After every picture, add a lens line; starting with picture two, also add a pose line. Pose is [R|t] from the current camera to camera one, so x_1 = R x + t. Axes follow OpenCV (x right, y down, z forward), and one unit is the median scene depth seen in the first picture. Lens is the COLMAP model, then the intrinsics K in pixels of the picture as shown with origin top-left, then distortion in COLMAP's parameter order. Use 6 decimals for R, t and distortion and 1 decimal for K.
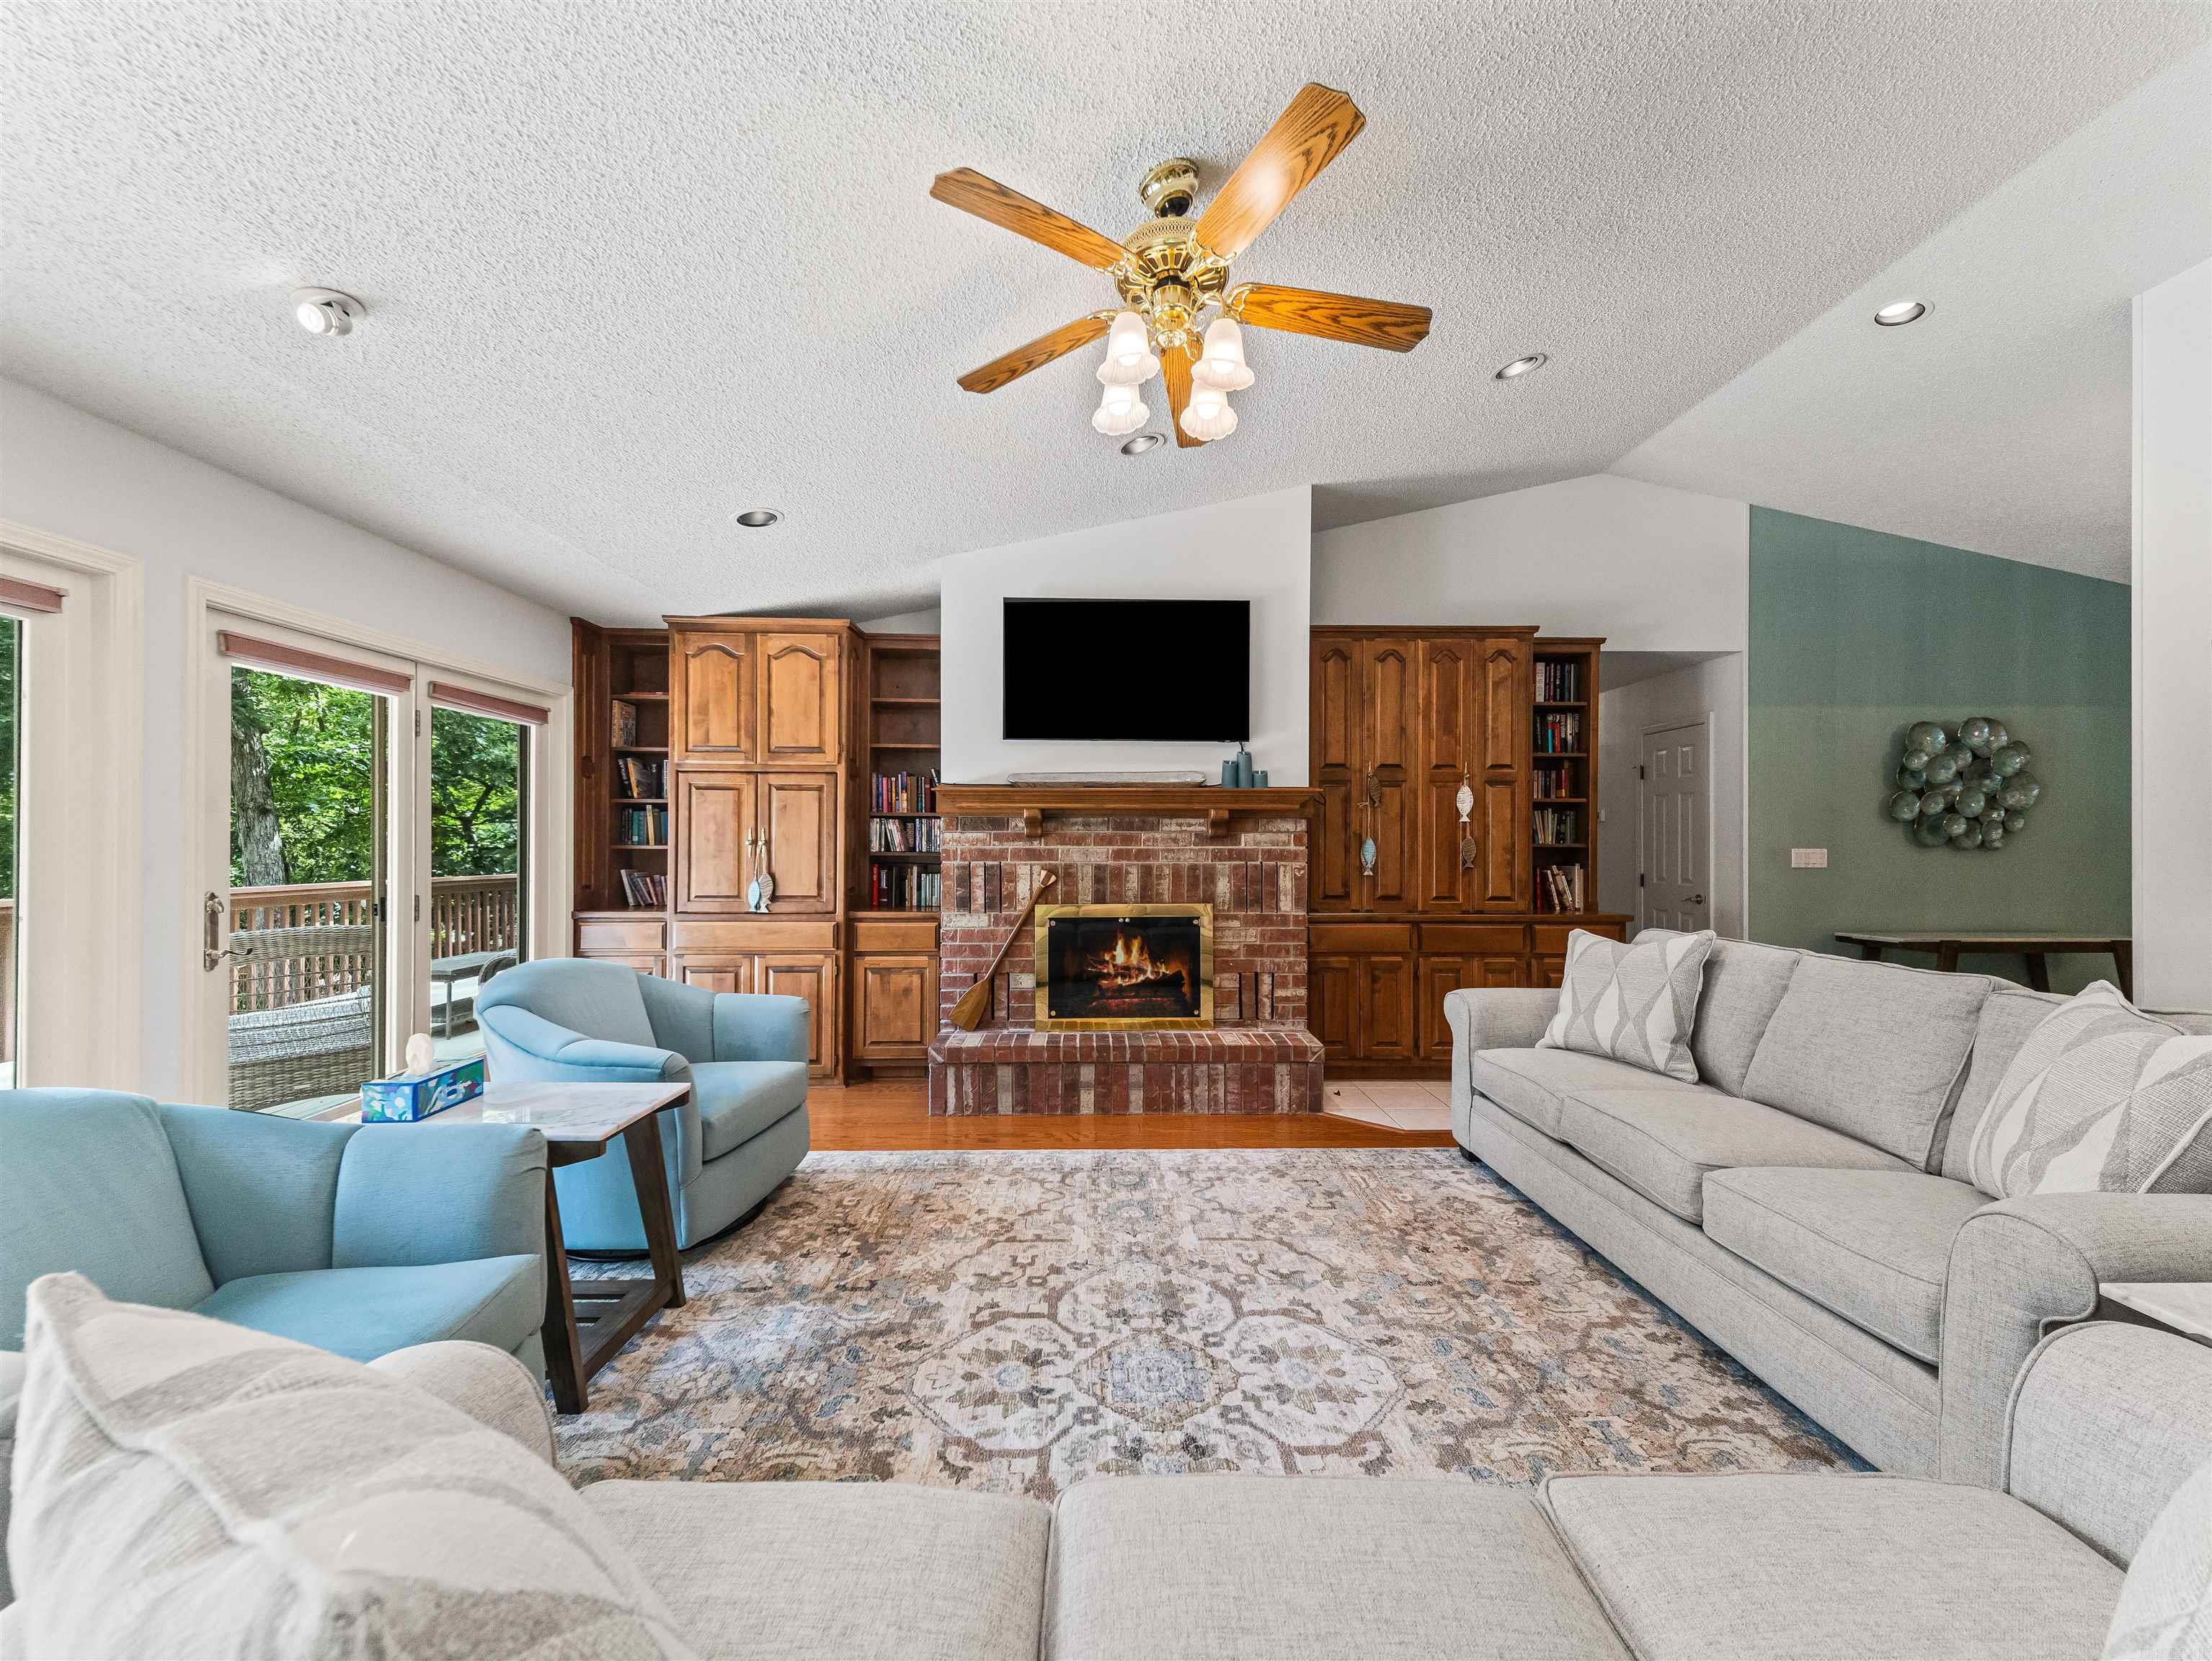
lens RADIAL K [[855.8, 0, 1101.9], [0, 855.8, 841.3], [0, 0, 1]] dist [0.027635, -0.008651]
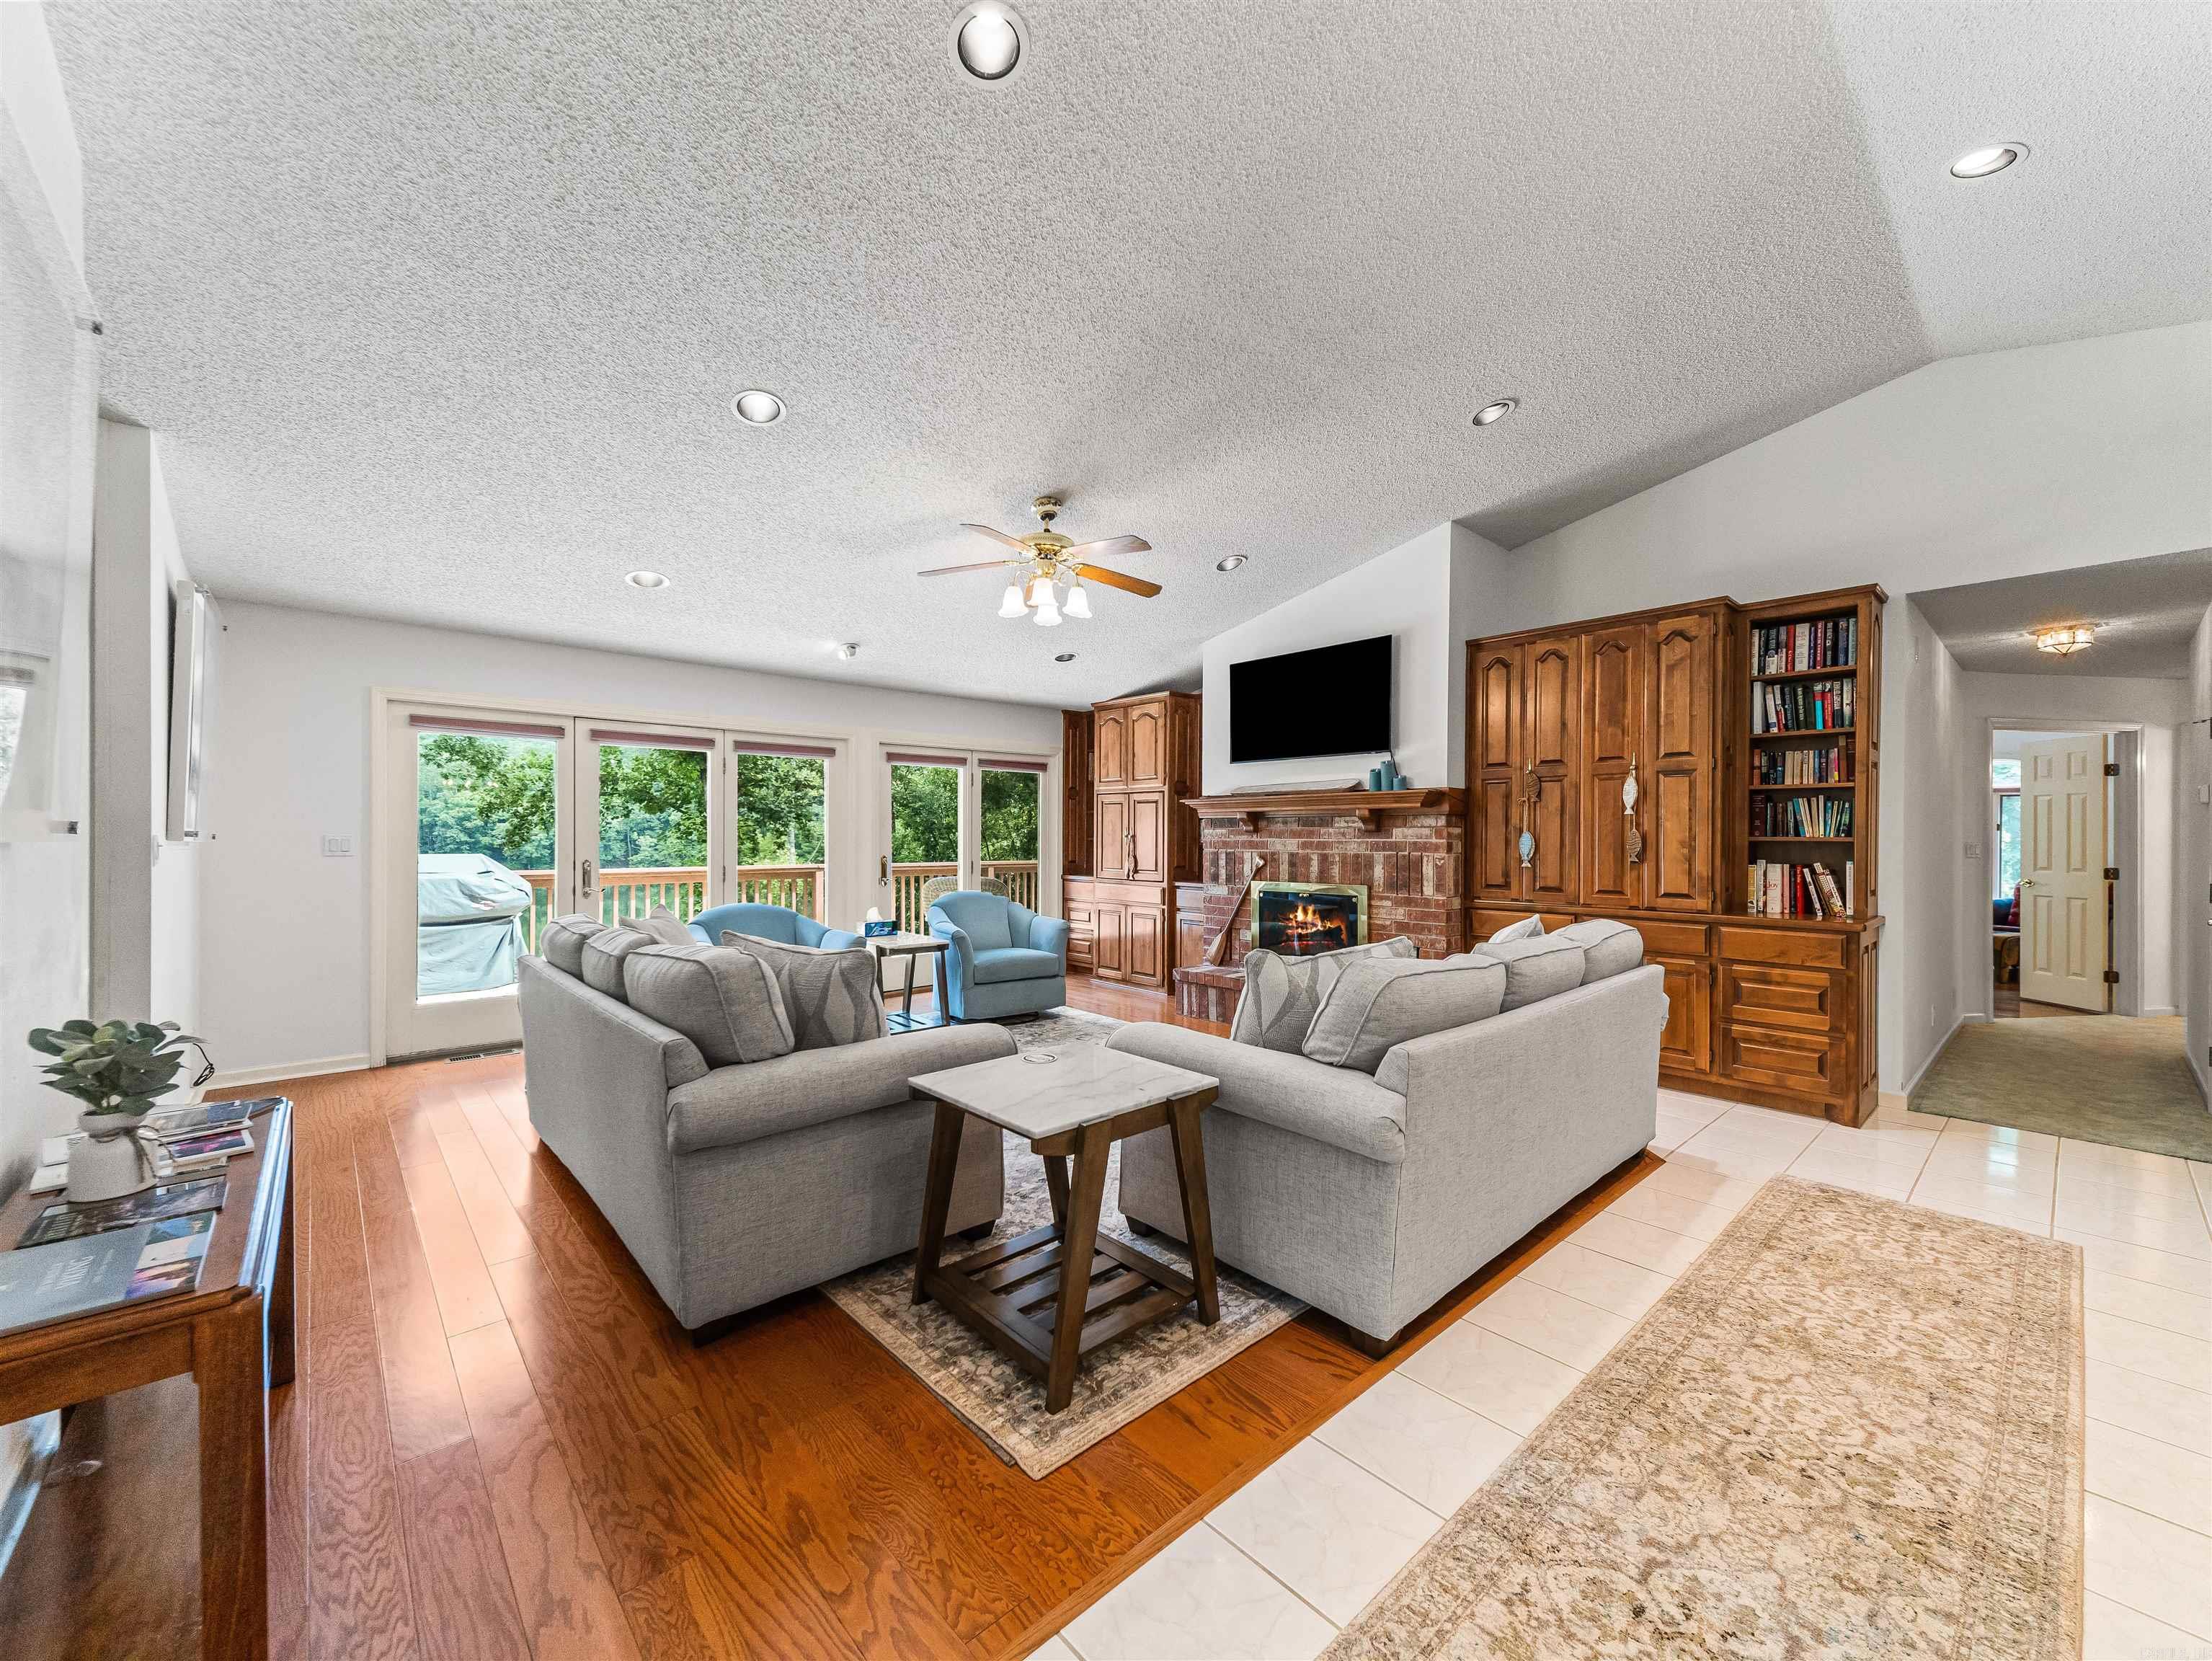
lens RADIAL K [[855.8, 0, 1095.5], [0, 855.8, 842.3], [0, 0, 1]] dist [0.027635, -0.008651]
pose [[0.650279, 0.004681, -0.759681, 0.807122], [-0.001088, 0.999986, 0.005230, 0.004595], [0.759695, -0.002574, 0.650275, -0.097595]]
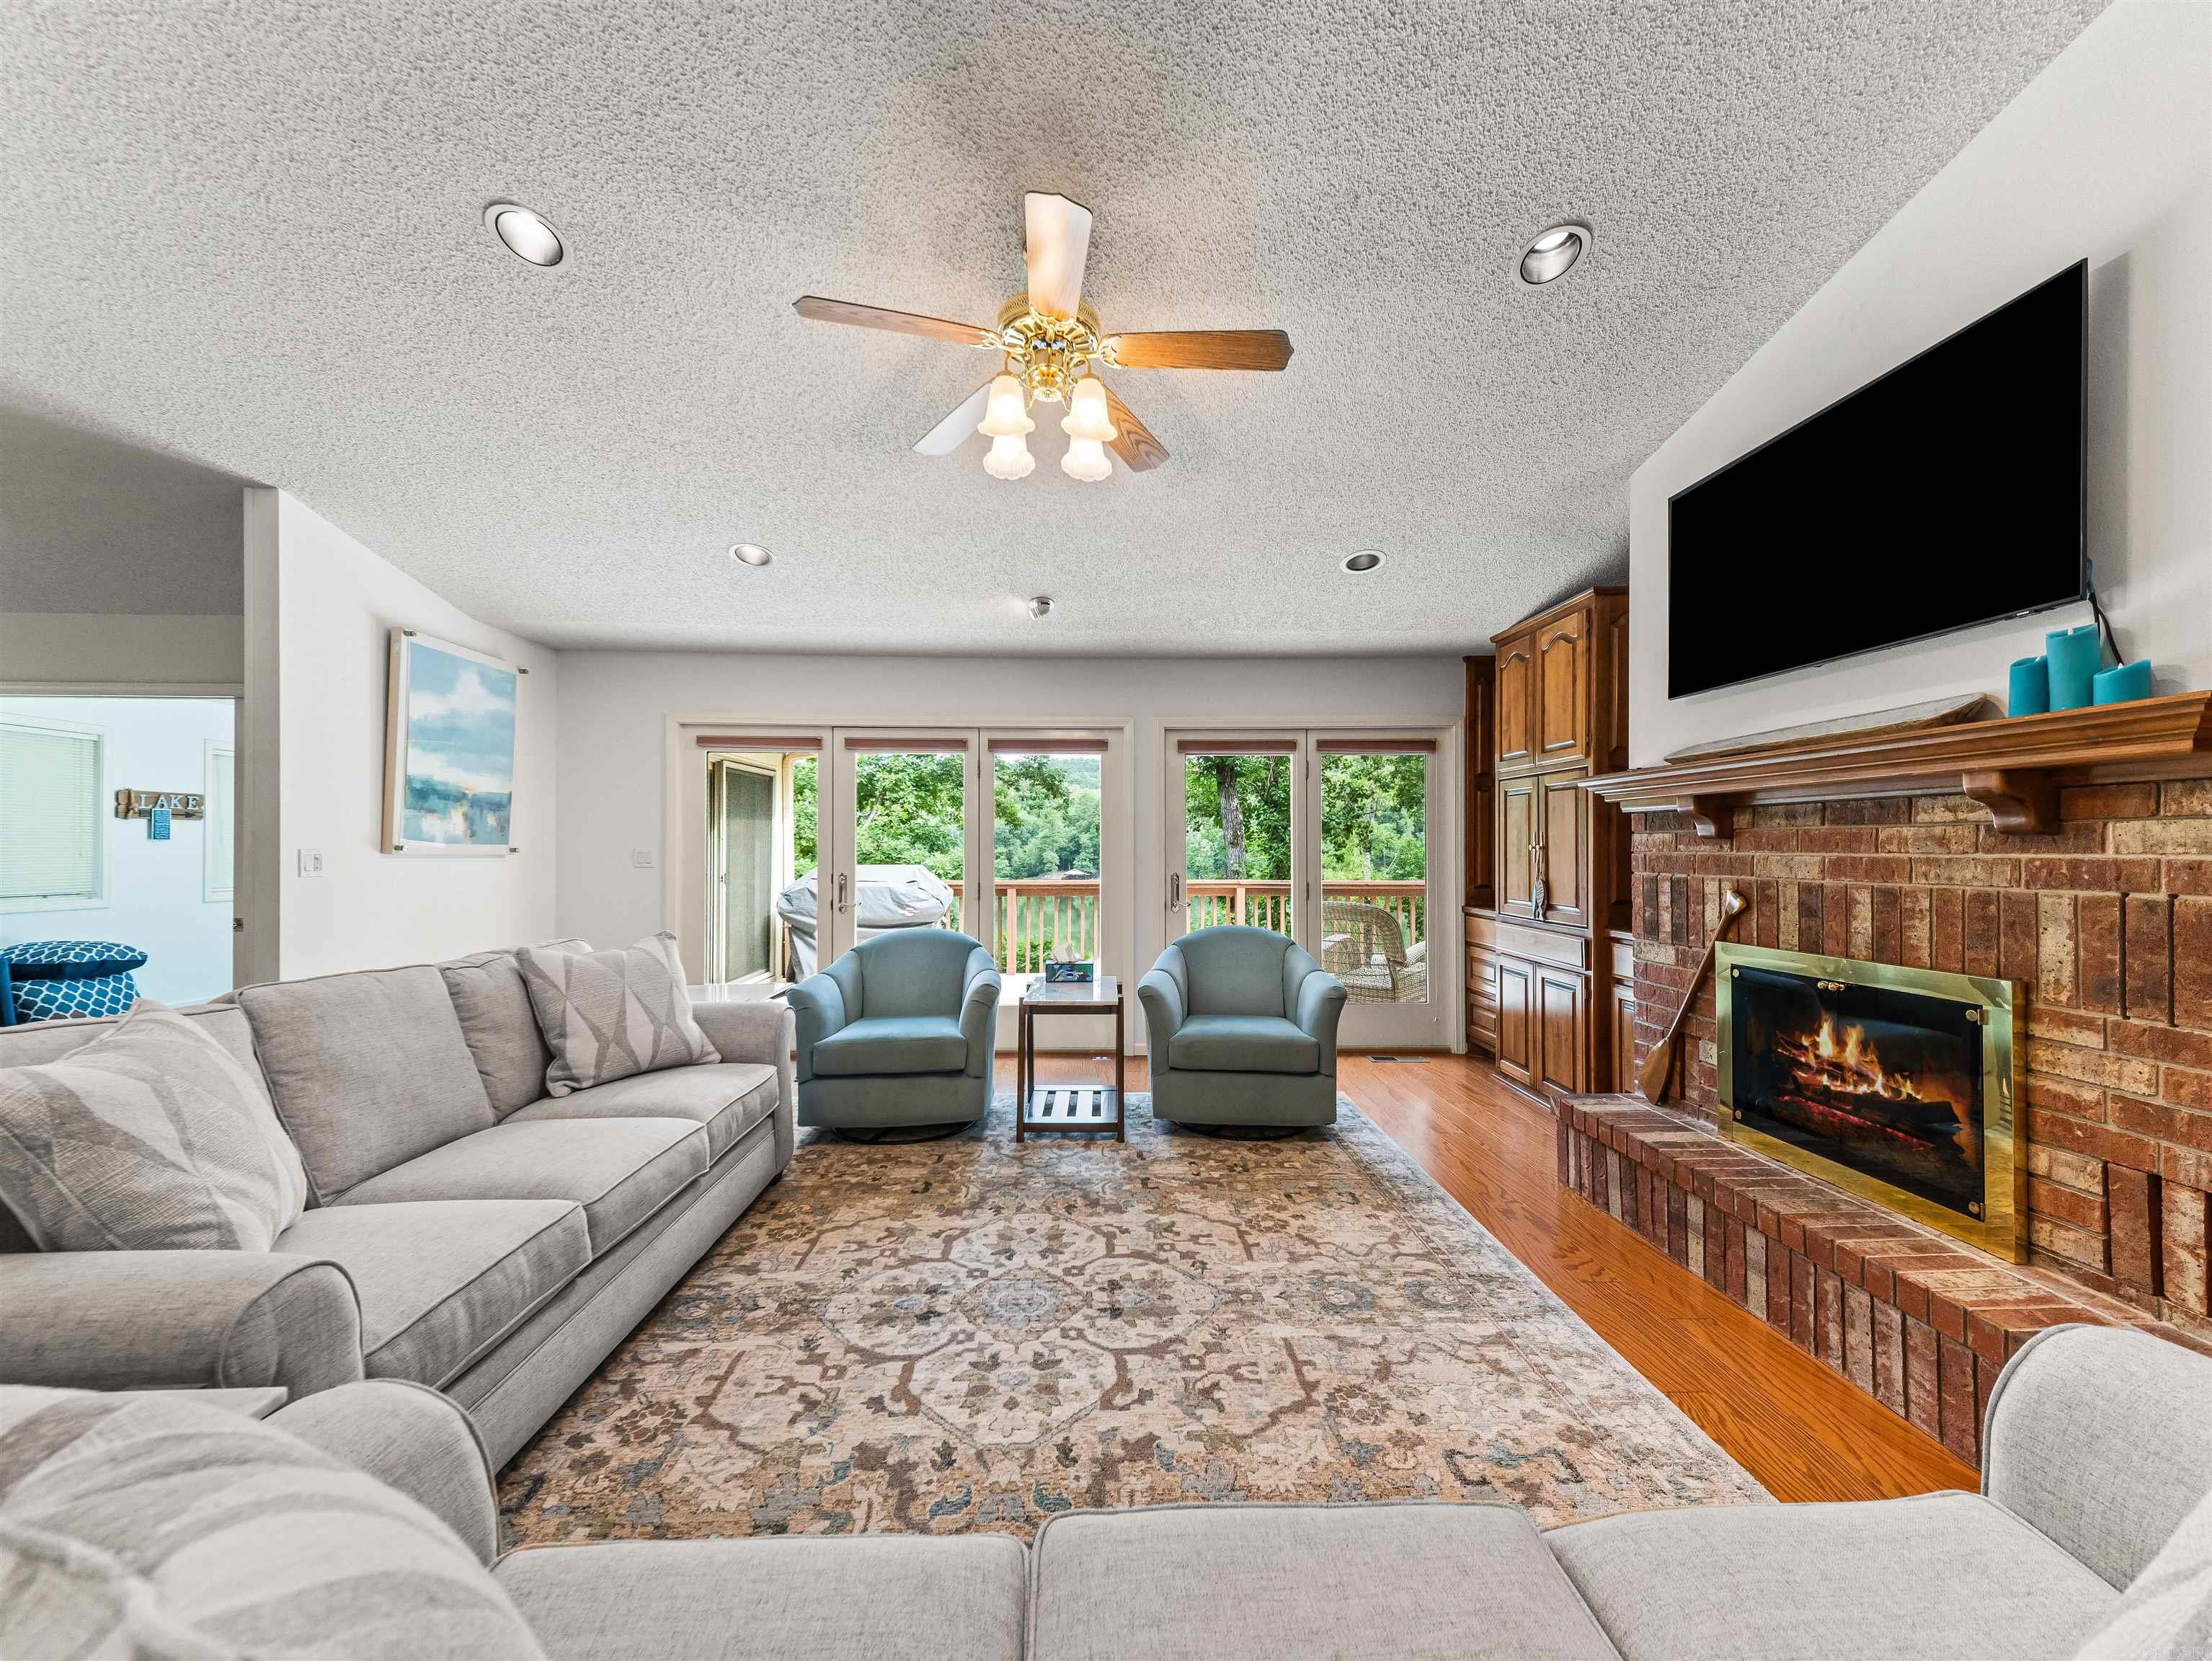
lens RADIAL K [[855.8, 0, 1101.1], [0, 855.8, 841.4], [0, 0, 1]] dist [0.027635, -0.008651]
pose [[0.011349, -0.008952, -0.999896, 0.578395], [0.000529, 0.999960, -0.008947, 0.003209], [0.999935, -0.000427, 0.011353, 0.513676]]
